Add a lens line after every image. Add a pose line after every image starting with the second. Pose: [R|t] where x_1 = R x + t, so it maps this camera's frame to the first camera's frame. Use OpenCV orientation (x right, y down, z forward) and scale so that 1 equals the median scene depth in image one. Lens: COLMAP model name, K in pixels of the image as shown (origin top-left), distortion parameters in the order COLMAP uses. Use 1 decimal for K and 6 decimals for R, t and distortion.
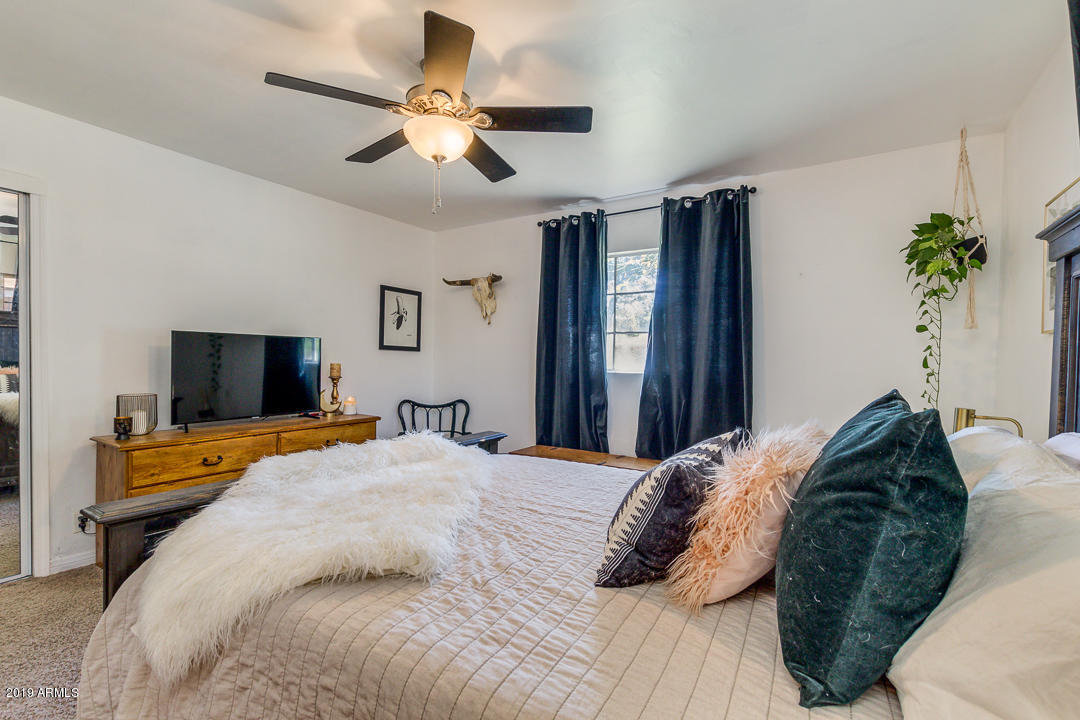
lens RADIAL K [[498.2, 0, 538.9], [0, 498.2, 362.5], [0, 0, 1]] dist [0.008439, 0.000130]
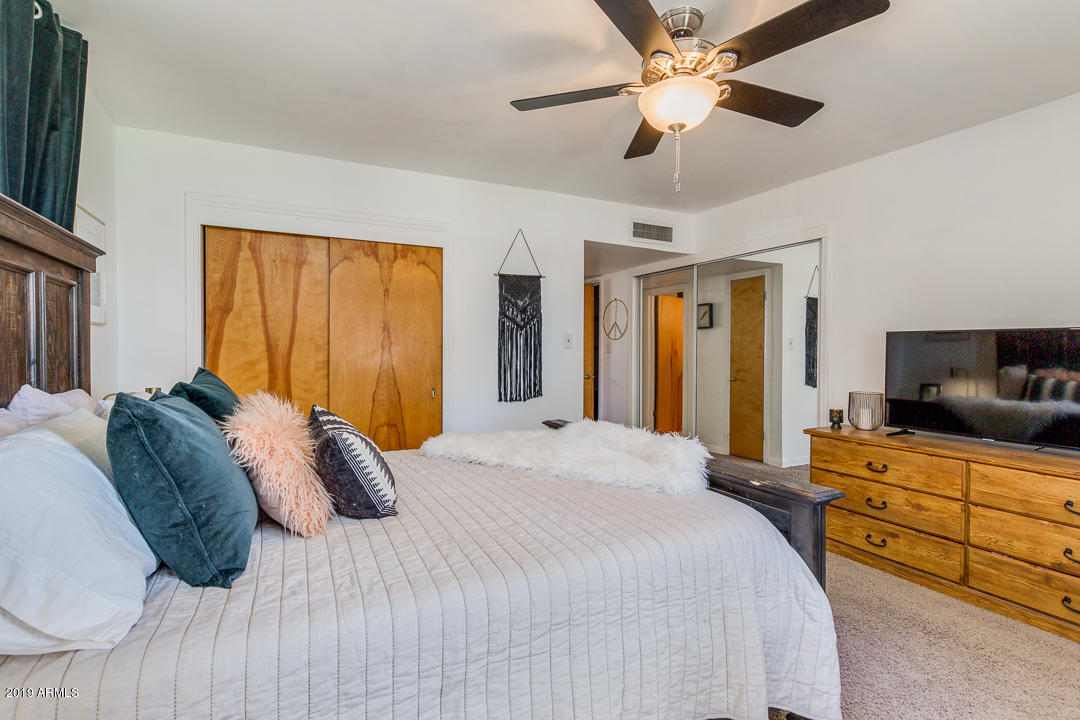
lens RADIAL K [[498.2, 0, 539.0], [0, 498.2, 358.6], [0, 0, 1]] dist [0.008439, 0.000130]
pose [[-0.513701, -0.005012, -0.857955, 0.376211], [-0.023510, 0.999690, 0.008237, -0.001923], [0.857647, 0.024402, -0.513659, 0.712152]]
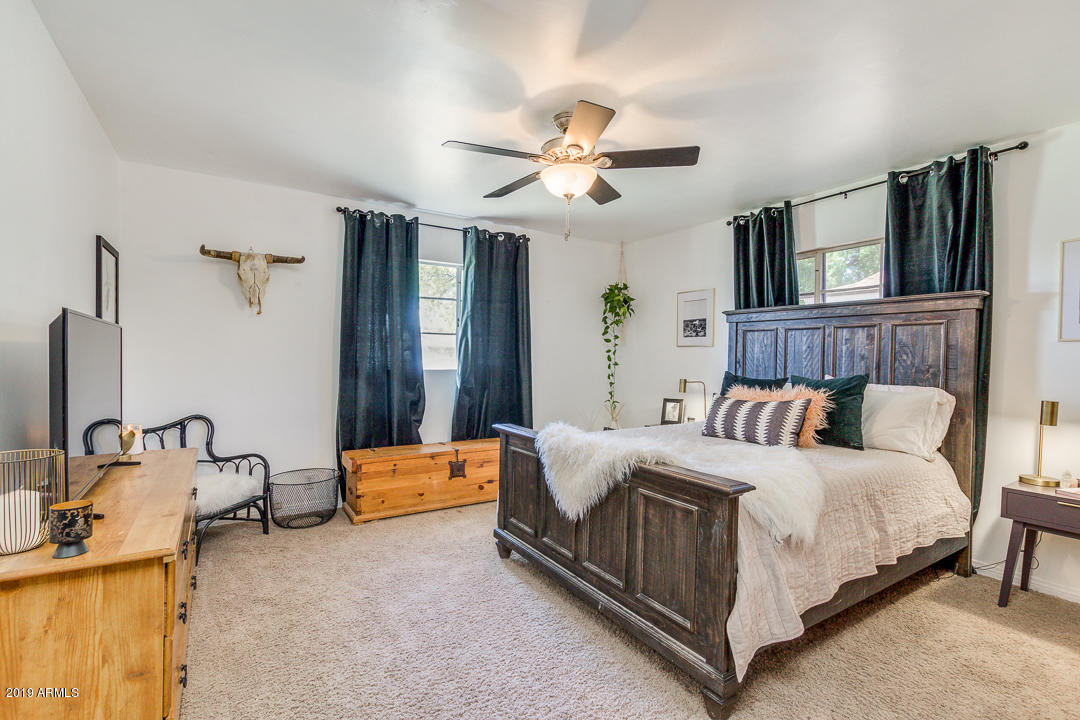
lens RADIAL K [[498.2, 0, 534.6], [0, 498.2, 360.3], [0, 0, 1]] dist [0.008439, 0.000130]
pose [[0.426022, -0.015641, 0.904577, -0.752438], [0.005305, 0.999877, 0.014790, -0.015514], [-0.904697, -0.001502, 0.426053, 0.322658]]
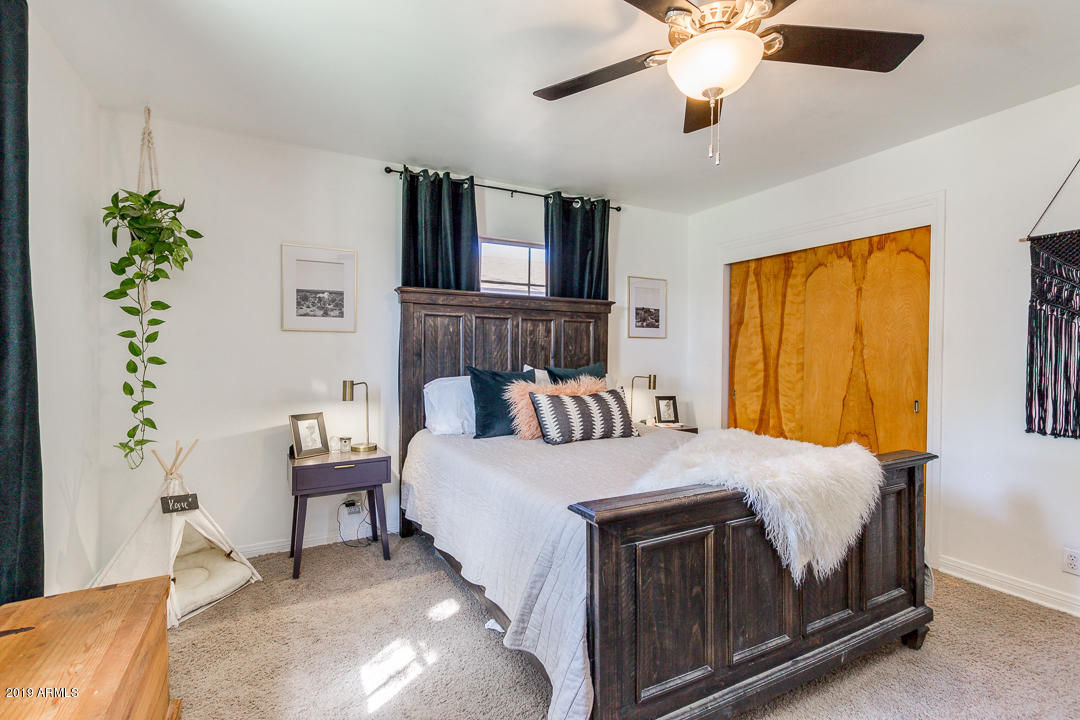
lens RADIAL K [[498.2, 0, 536.2], [0, 498.2, 354.3], [0, 0, 1]] dist [0.008439, 0.000130]
pose [[-0.876685, -0.024010, 0.480466, -0.191301], [-0.012736, 0.999562, 0.026713, -0.017576], [-0.480897, 0.017300, -0.876606, 1.021321]]
